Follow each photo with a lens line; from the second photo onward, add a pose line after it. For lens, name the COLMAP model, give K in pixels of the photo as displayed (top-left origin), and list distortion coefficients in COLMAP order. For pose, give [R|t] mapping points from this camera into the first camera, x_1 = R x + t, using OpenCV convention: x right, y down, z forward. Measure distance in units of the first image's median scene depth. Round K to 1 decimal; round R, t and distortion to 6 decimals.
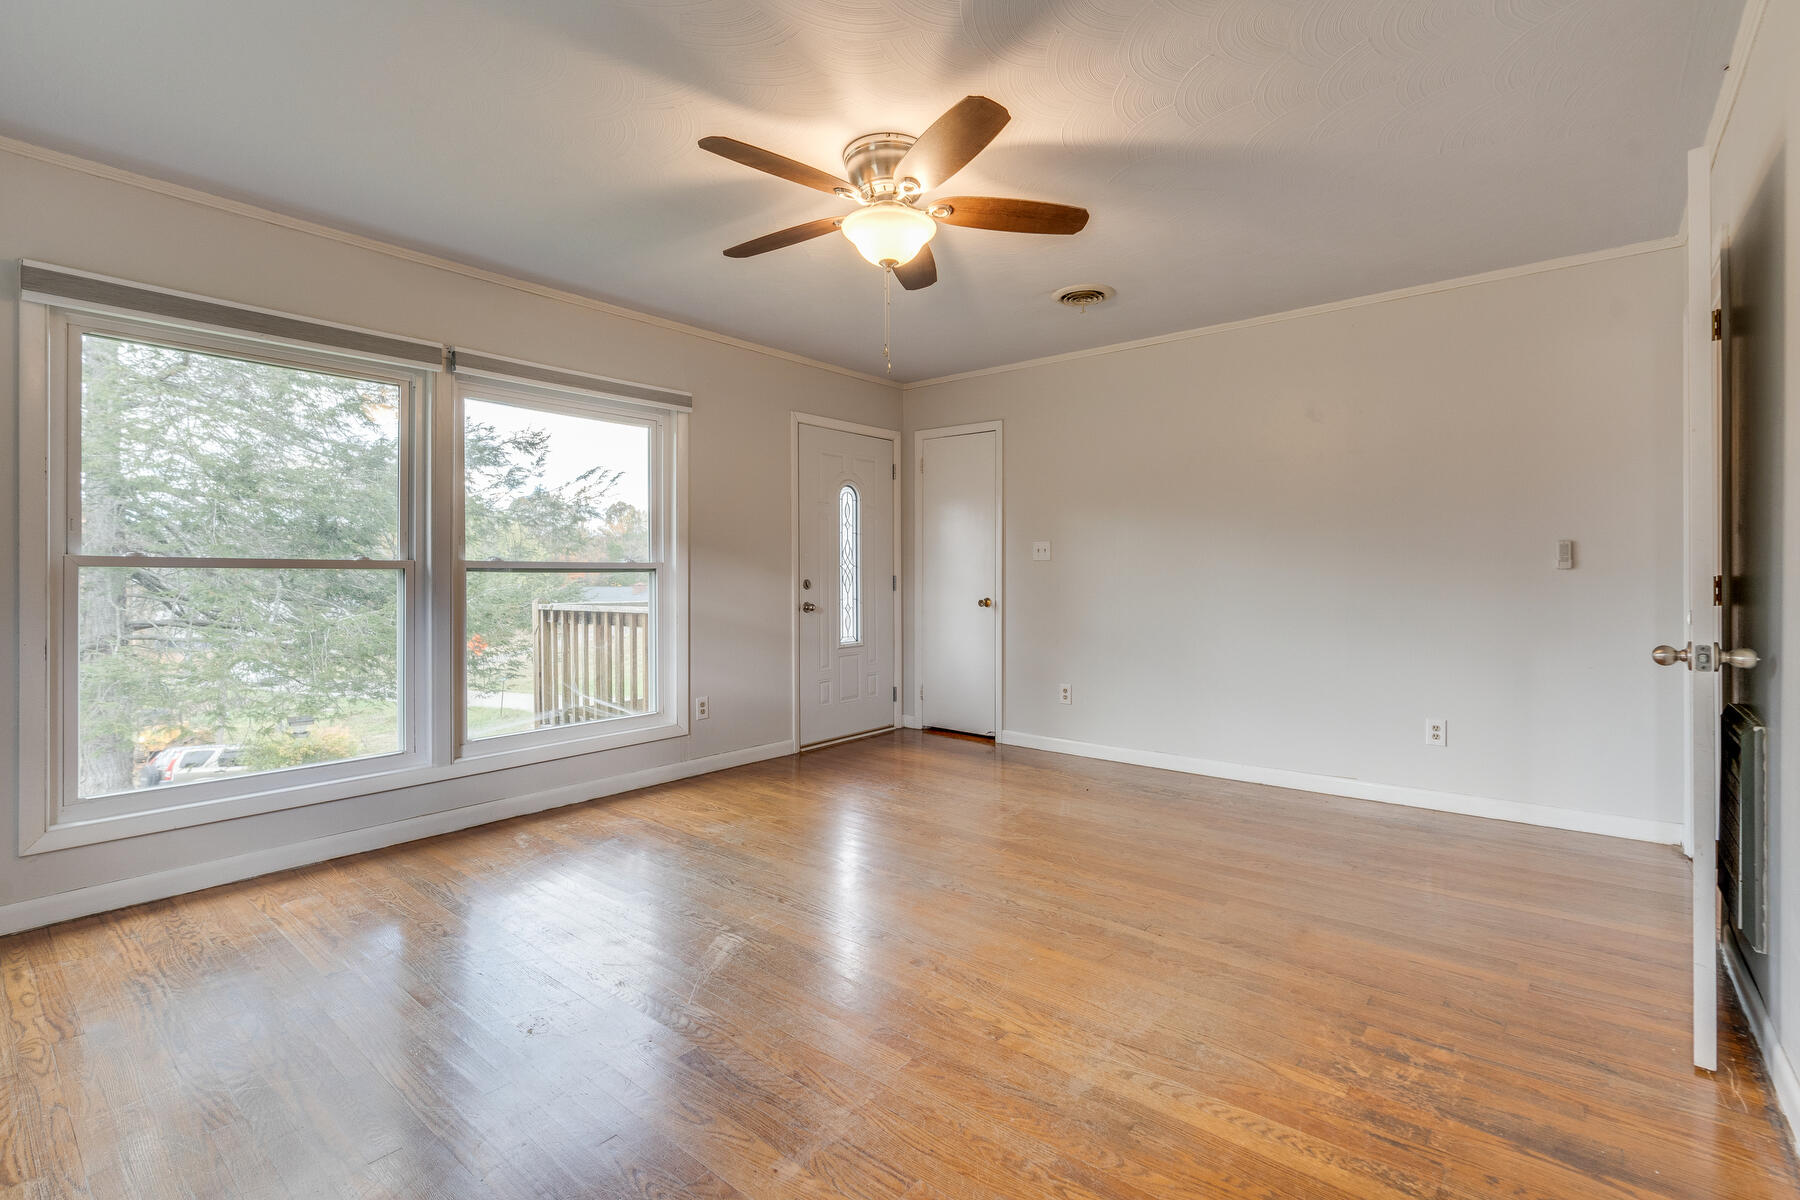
lens RADIAL K [[824.8, 0, 900.7], [0, 824.8, 567.5], [0, 0, 1]] dist [-0.010838, 0.000150]
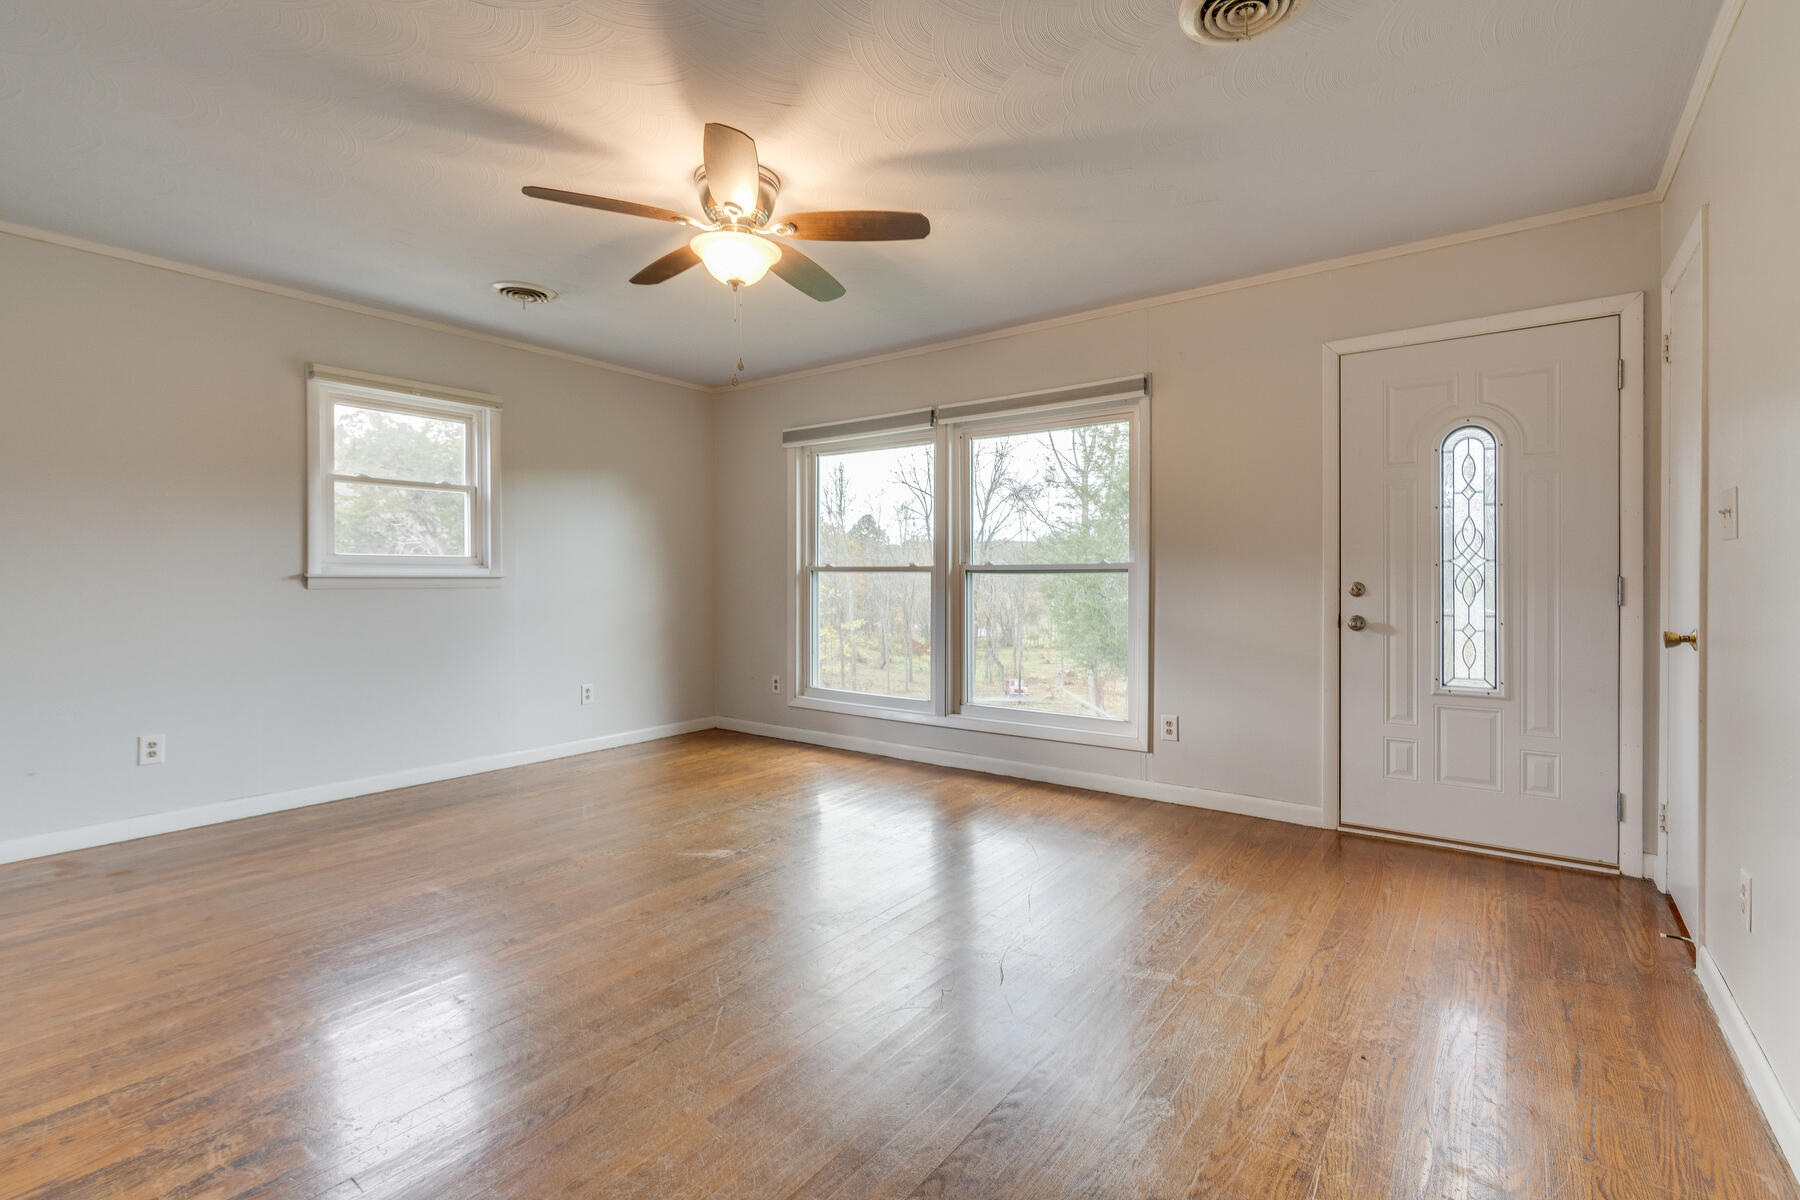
lens RADIAL K [[808.5, 0, 907.5], [0, 808.5, 580.7], [0, 0, 1]] dist [-0.003205, -0.000194]
pose [[0.047279, 0.008754, -0.998843, 0.965201], [0.012438, 0.999879, 0.009352, 0.004143], [0.998804, -0.012866, 0.047164, 1.088727]]
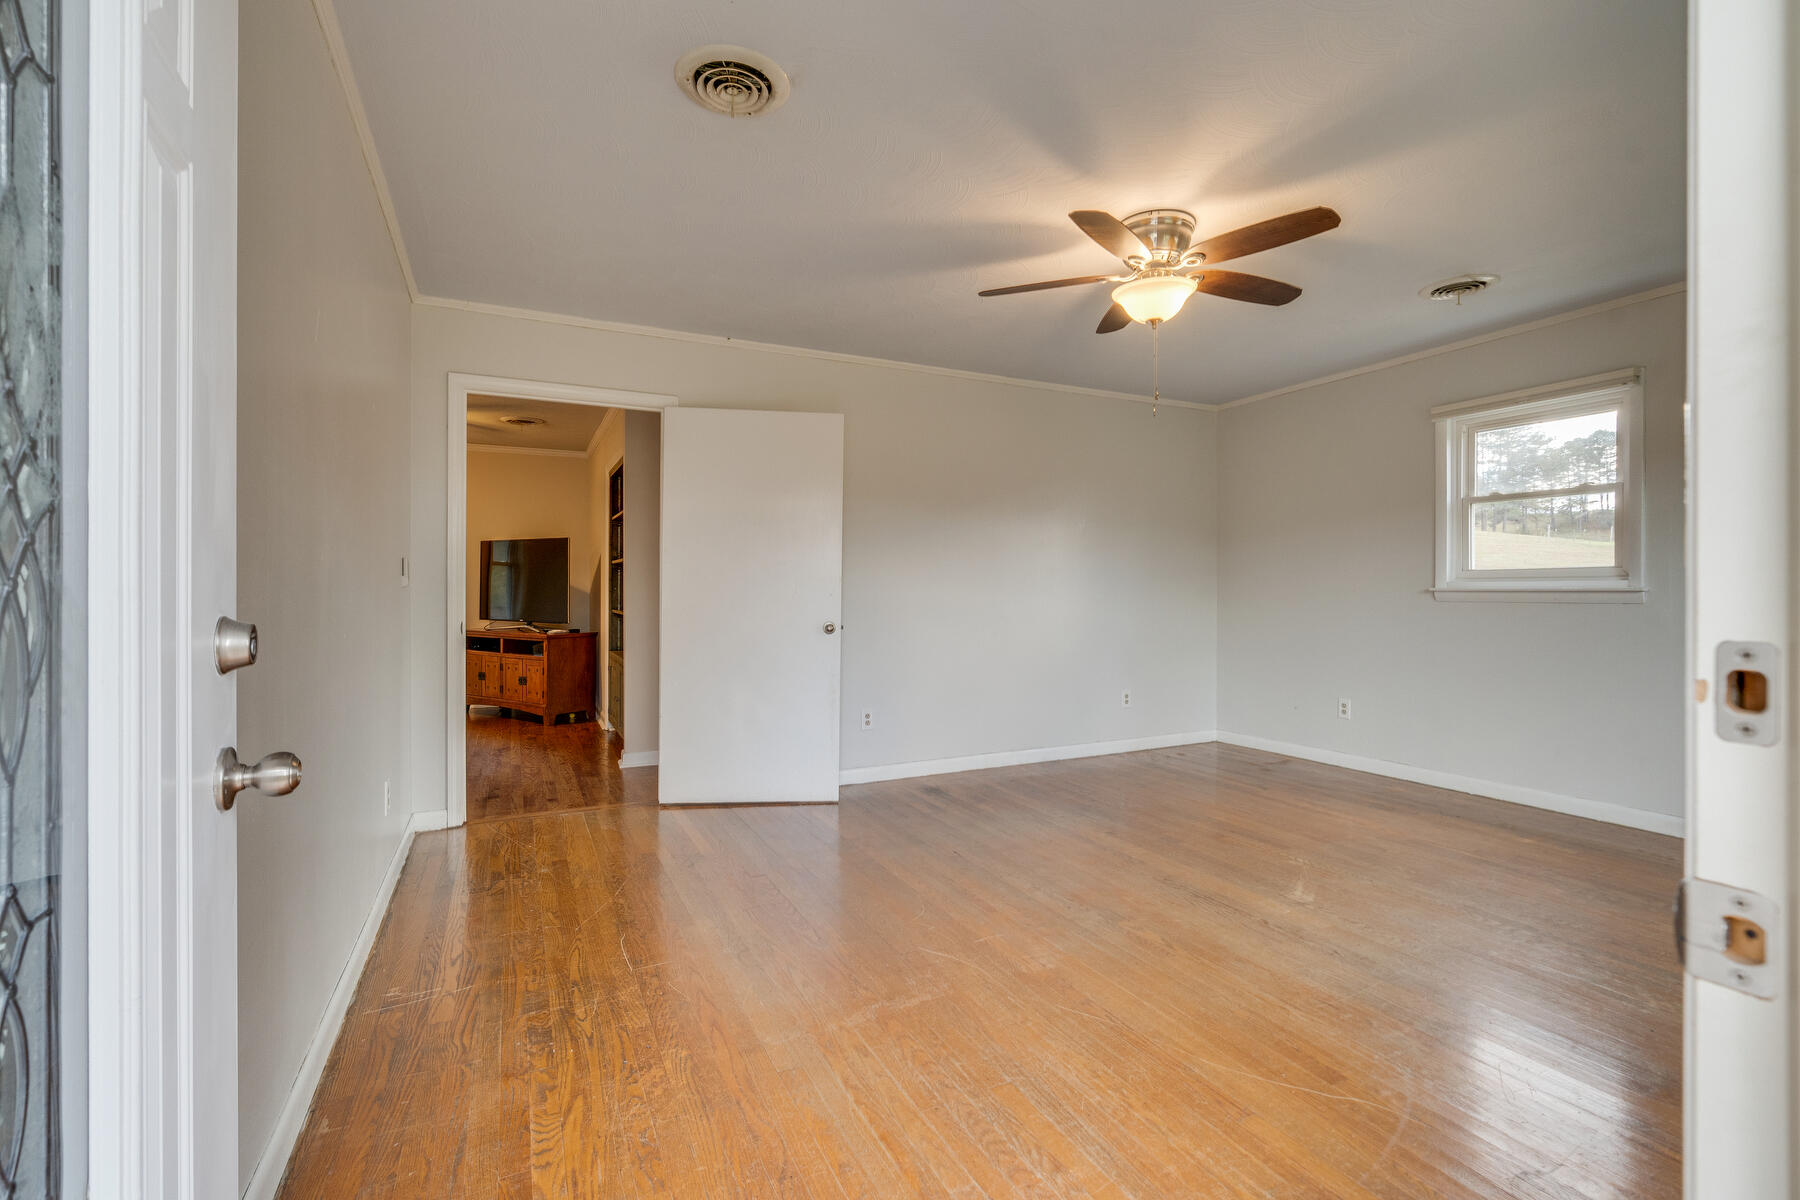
lens RADIAL K [[784.1, 0, 900.0], [0, 784.1, 600.0], [0, 0, 1]] dist [-0.002728, -0.000248]
pose [[-0.910301, 0.002380, 0.413941, -0.133508], [0.000664, 0.999991, -0.004289, 0.022040], [-0.413947, -0.003630, -0.910294, 1.999569]]
